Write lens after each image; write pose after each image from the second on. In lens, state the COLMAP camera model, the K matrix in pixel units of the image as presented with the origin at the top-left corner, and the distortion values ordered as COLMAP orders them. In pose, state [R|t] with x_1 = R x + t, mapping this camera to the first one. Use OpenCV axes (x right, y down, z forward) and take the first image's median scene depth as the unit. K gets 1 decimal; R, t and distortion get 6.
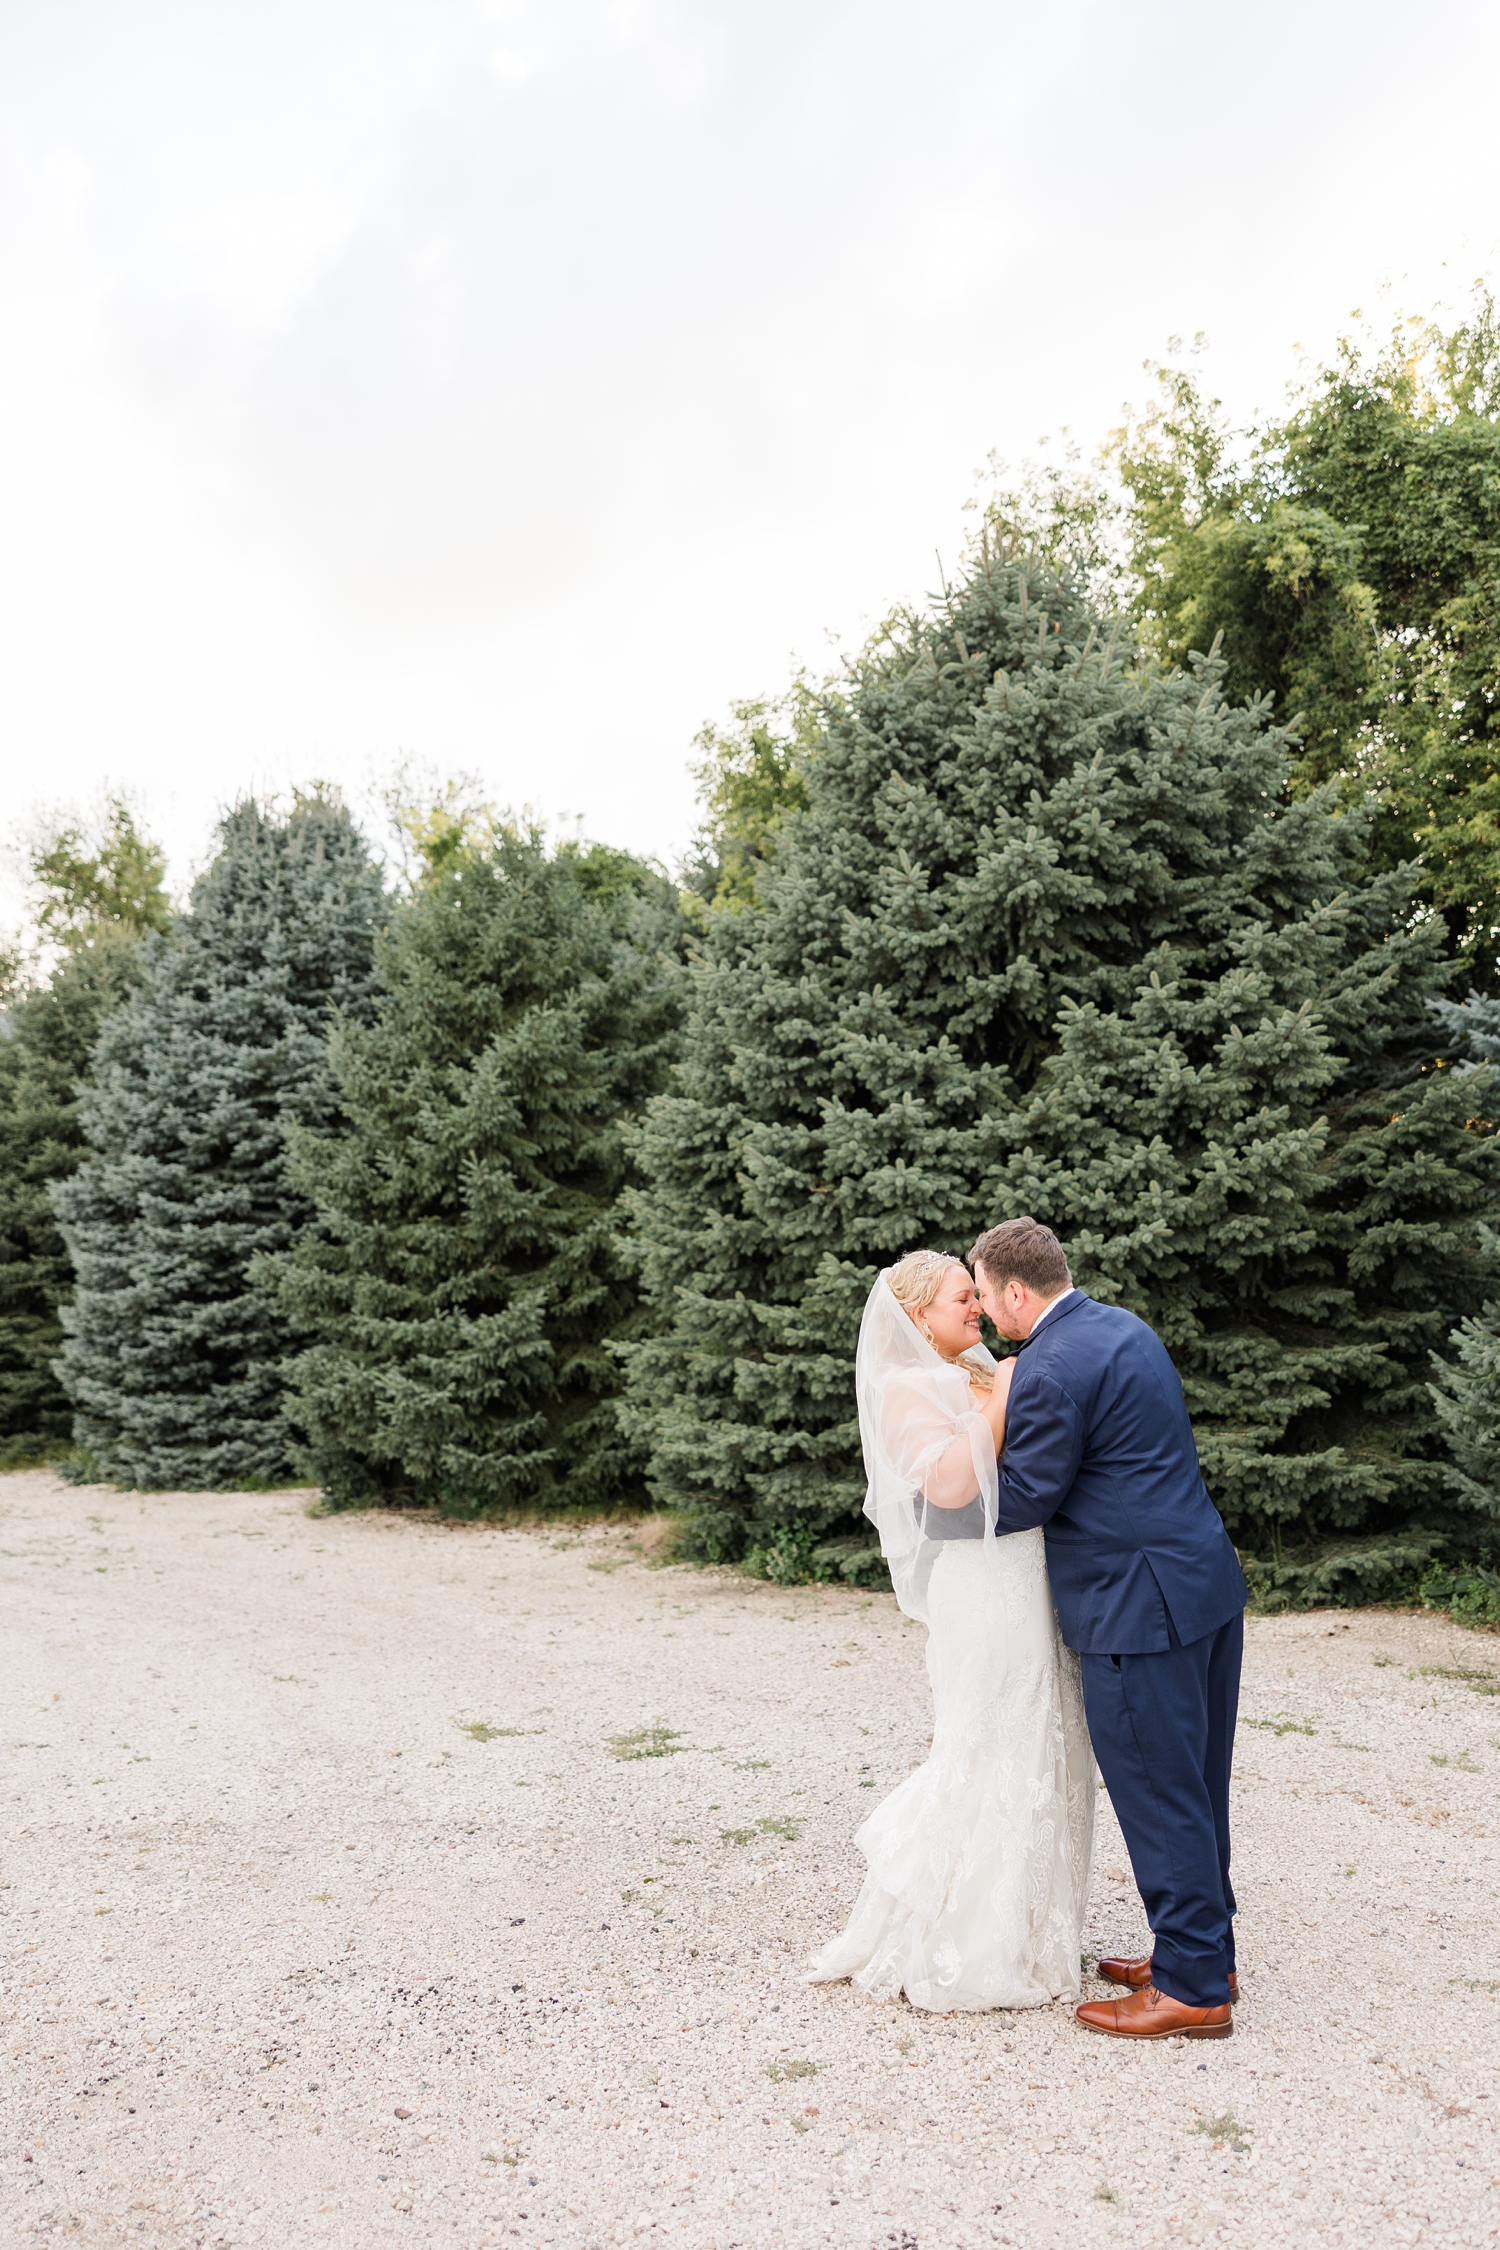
lens RADIAL K [[1733.3, 0, 750.0], [0, 1733.3, 1125.0], [0, 0, 1]] dist [0.008497, 0.006971]
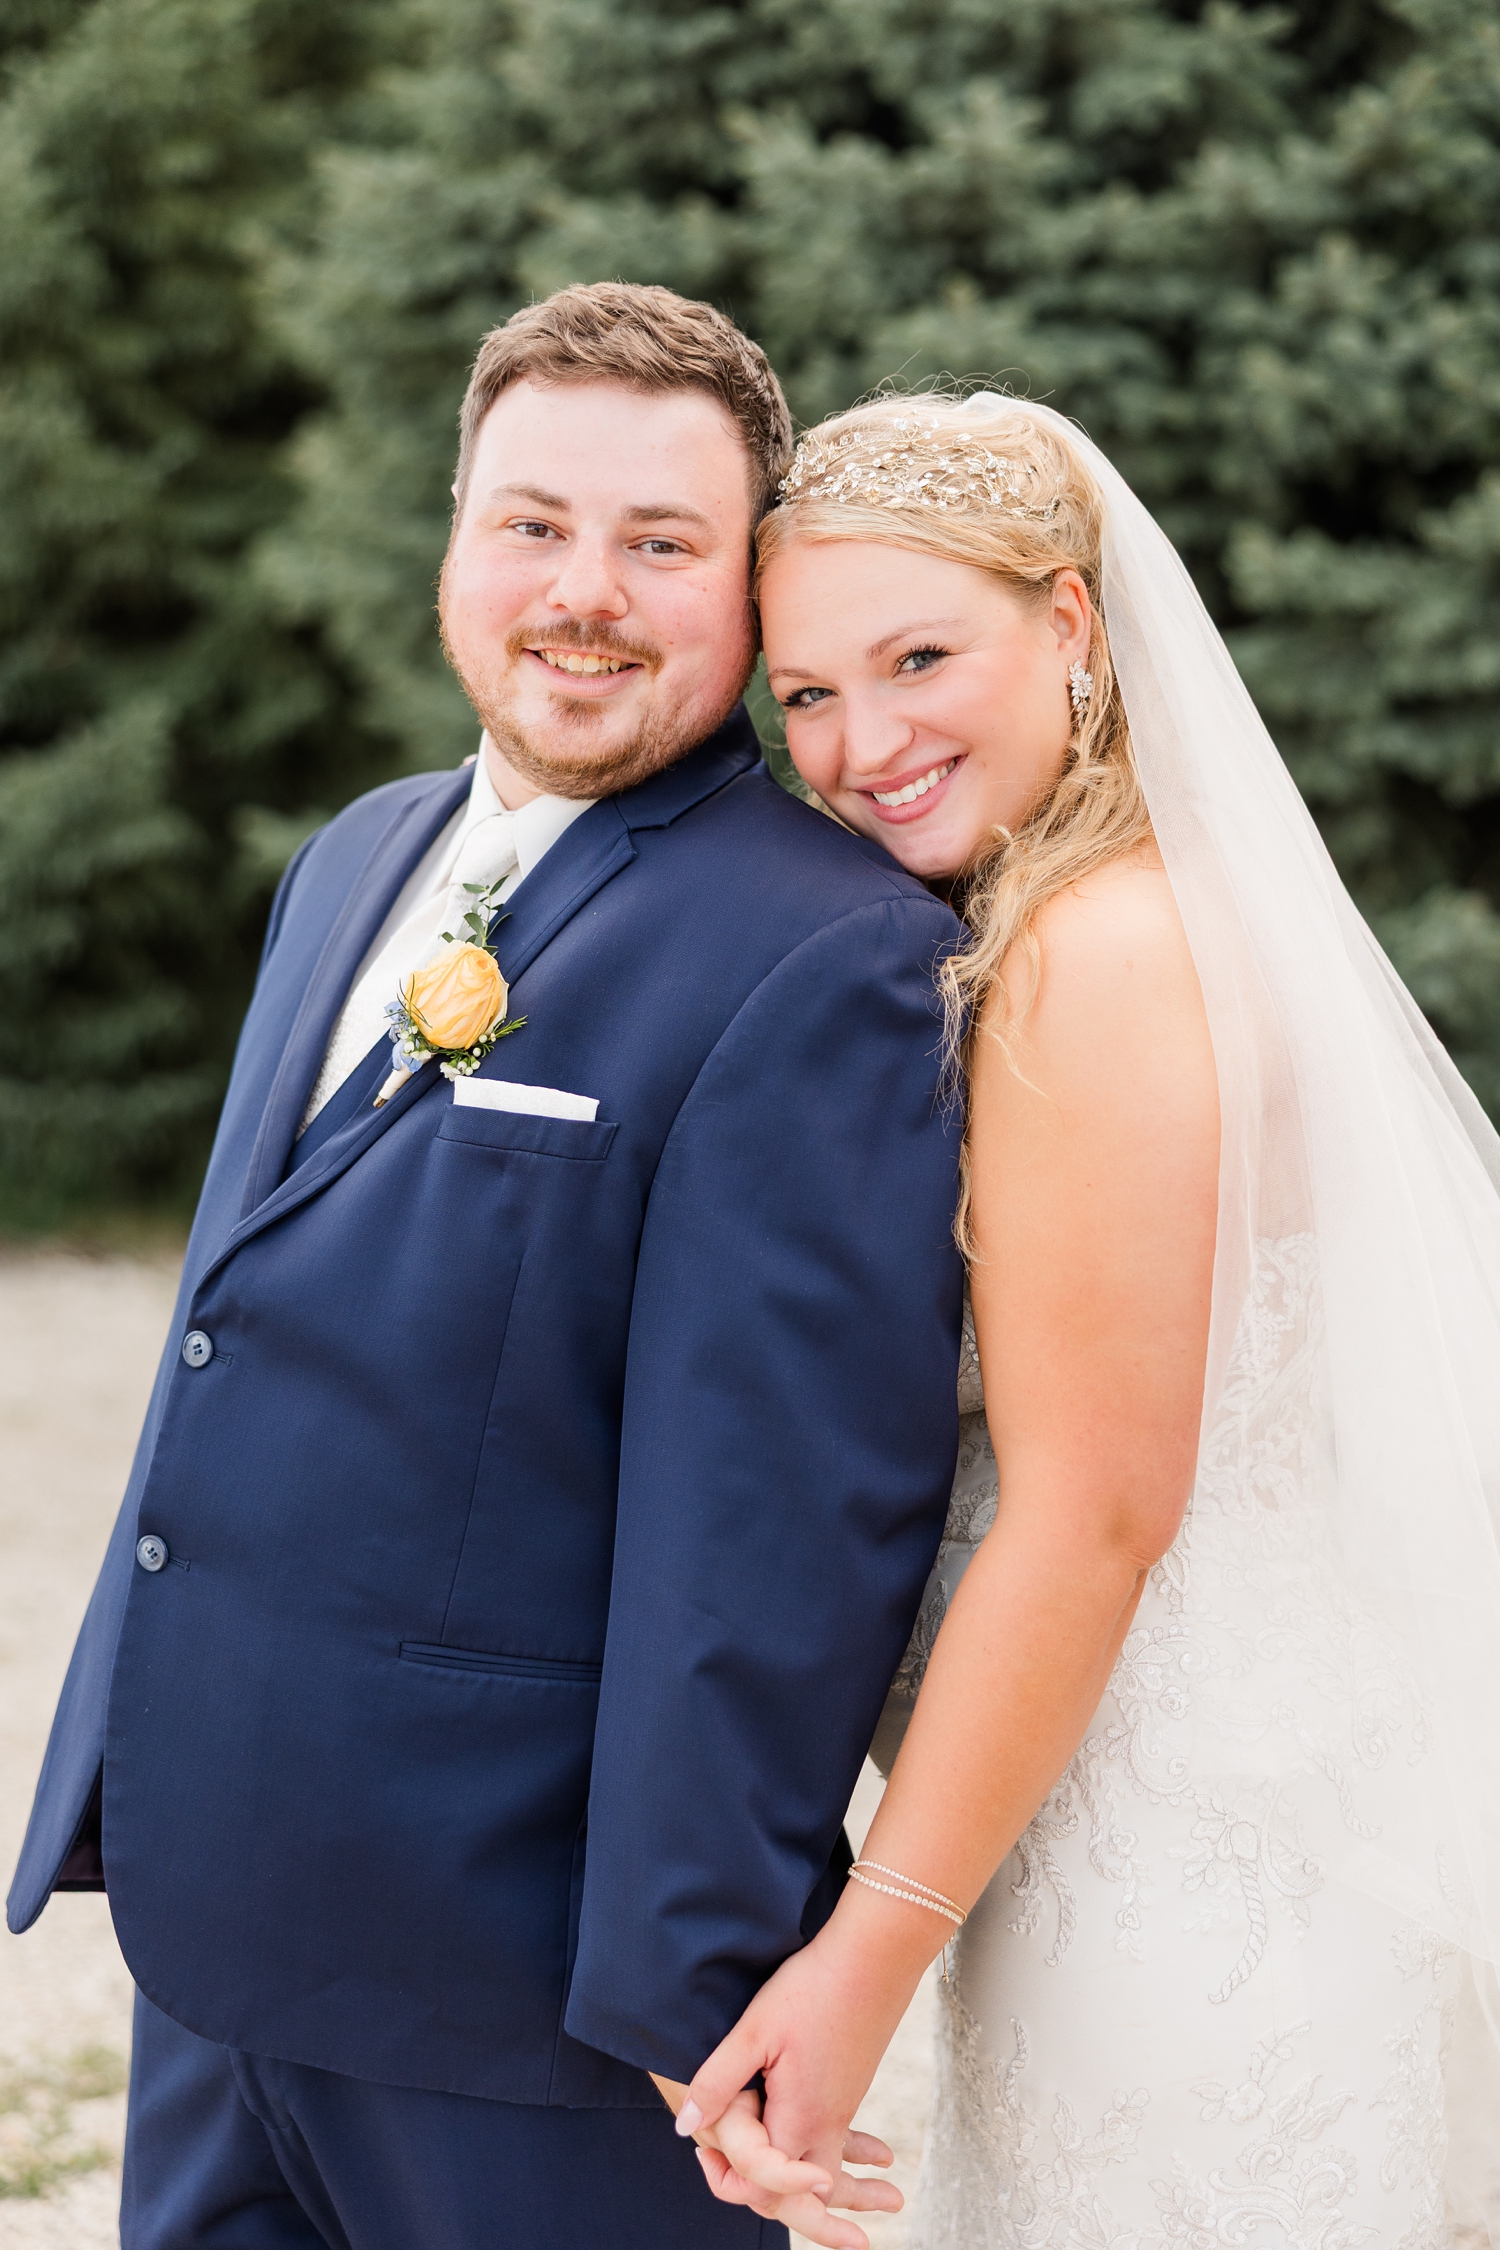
lens RADIAL K [[3663.0, 0, 750.0], [0, 3663.0, 1125.0], [0, 0, 1]] dist [0.025187, 0.011921]
pose [[0.999807, -0.017645, -0.008592, 0.039394], [0.019051, 0.977735, 0.208975, 0.024673], [0.004713, -0.209099, 0.977883, 0.211516]]
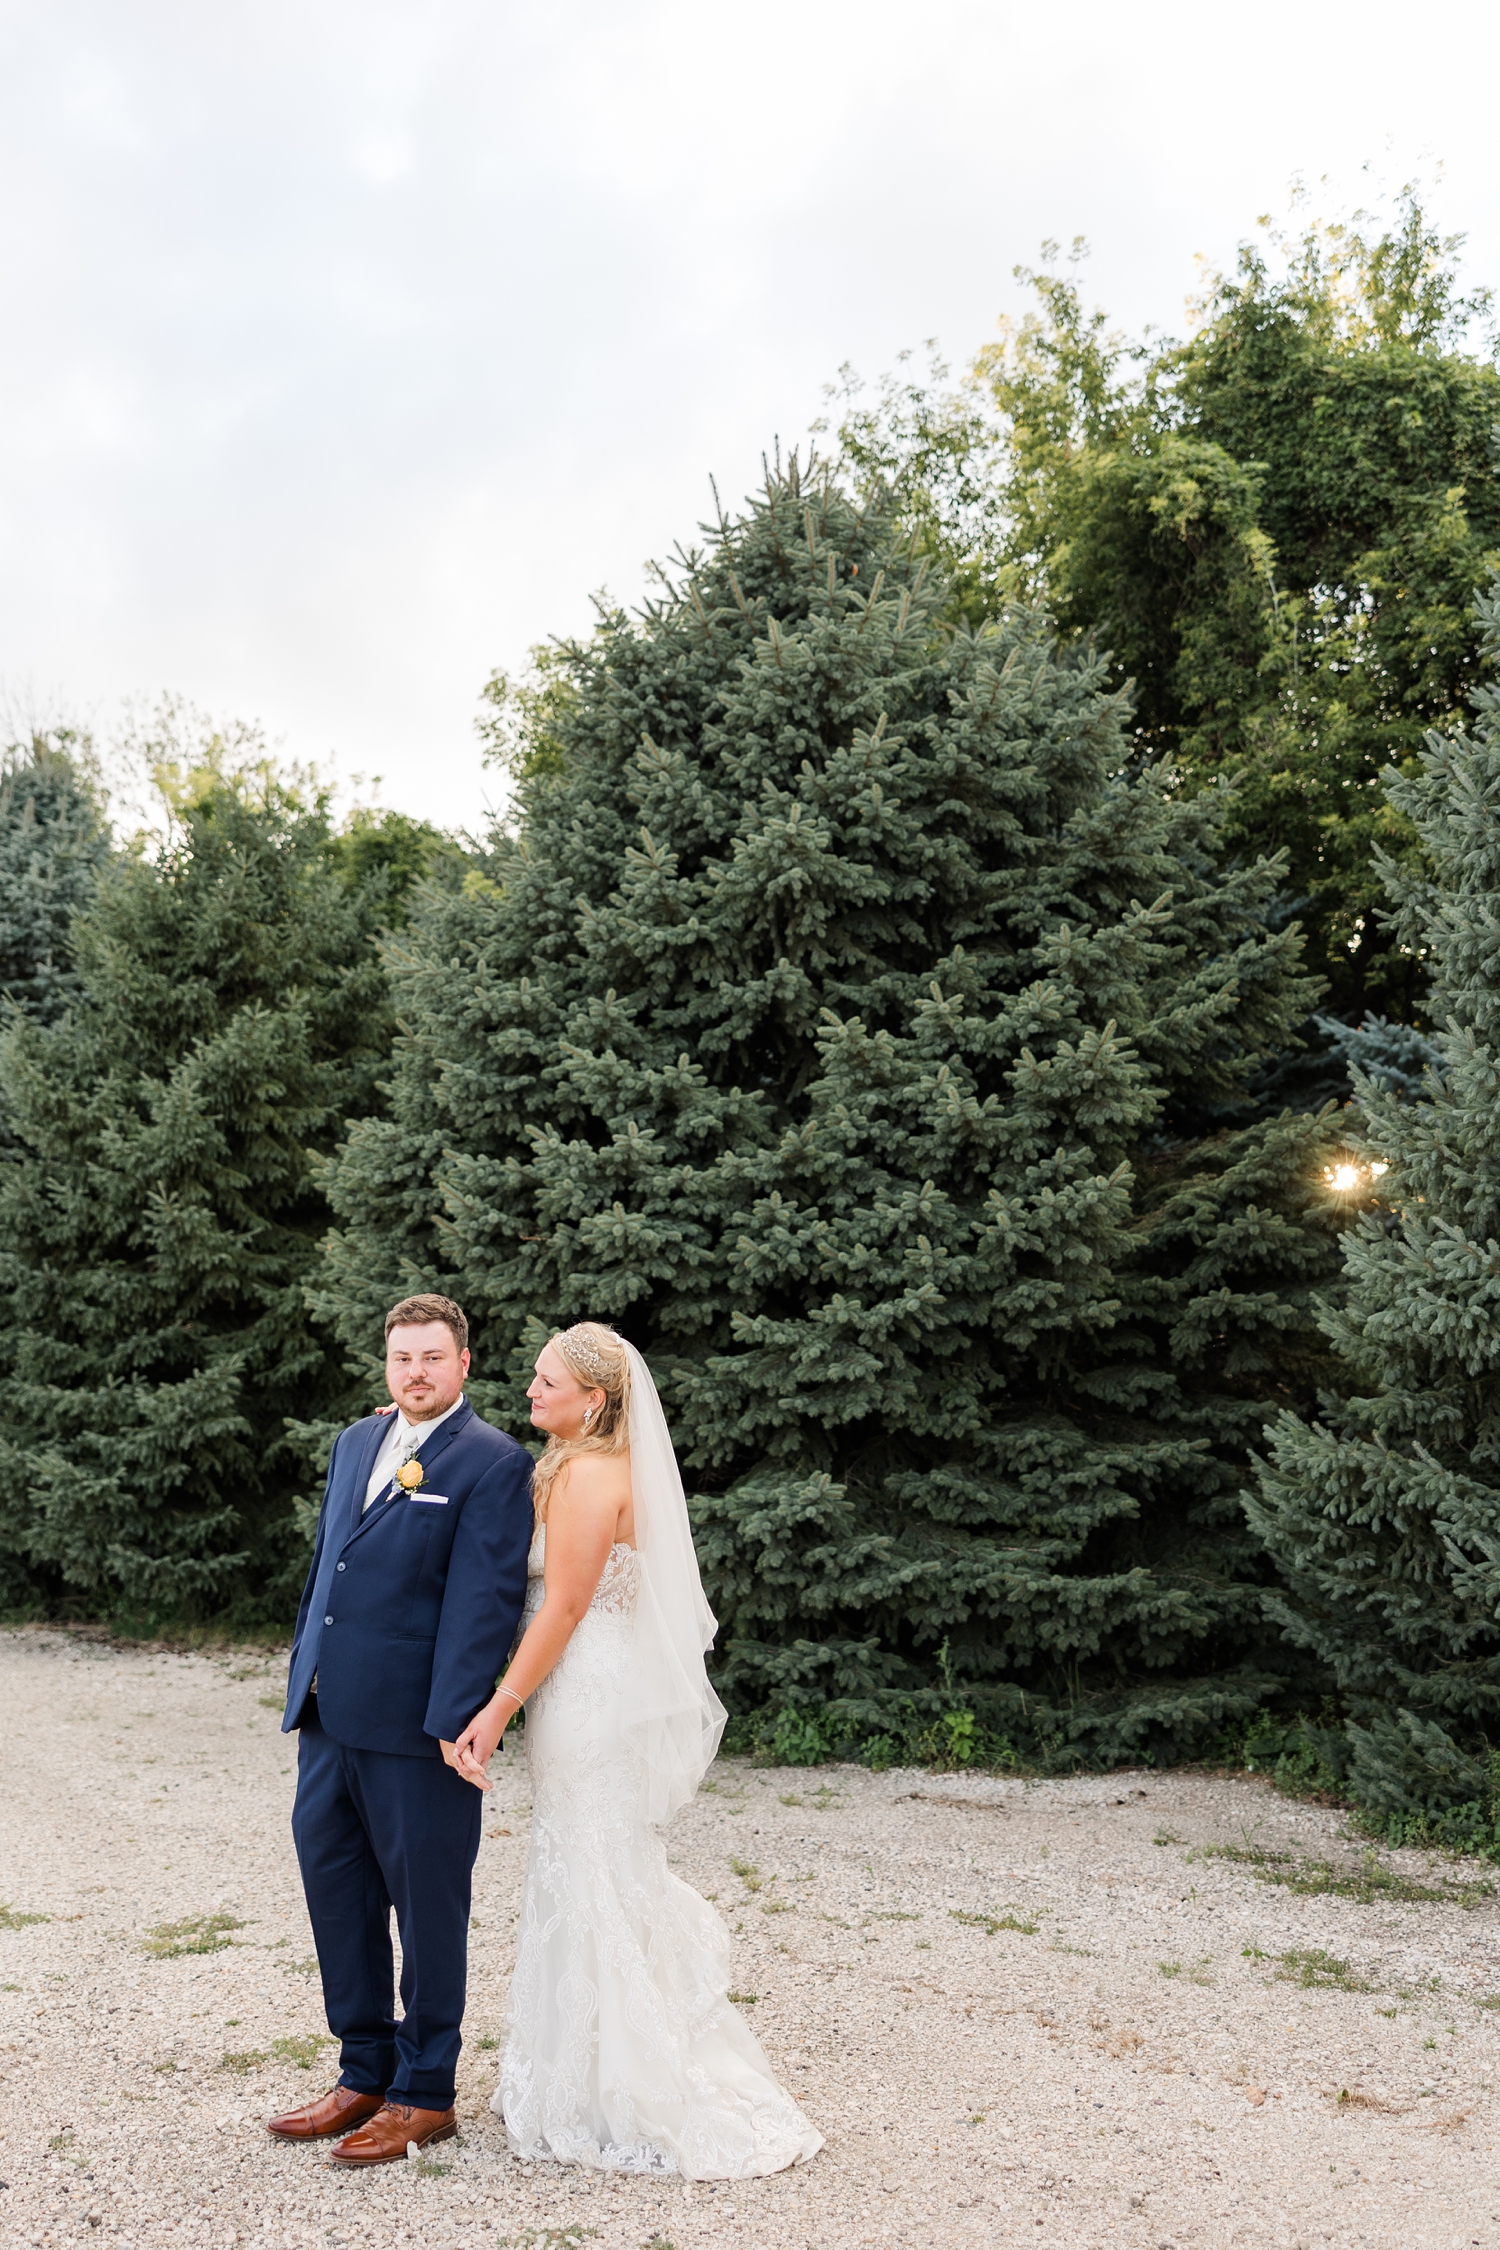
lens RADIAL K [[2097.1, 0, 620.2], [0, 2097.1, 1021.4], [0, 0, 1]] dist [-0.006307, 0.011493]
pose [[0.999471, 0.022020, 0.023930, 0.050308], [-0.020447, 0.997734, -0.064107, -0.001769], [-0.025287, 0.063583, 0.997656, 0.006267]]
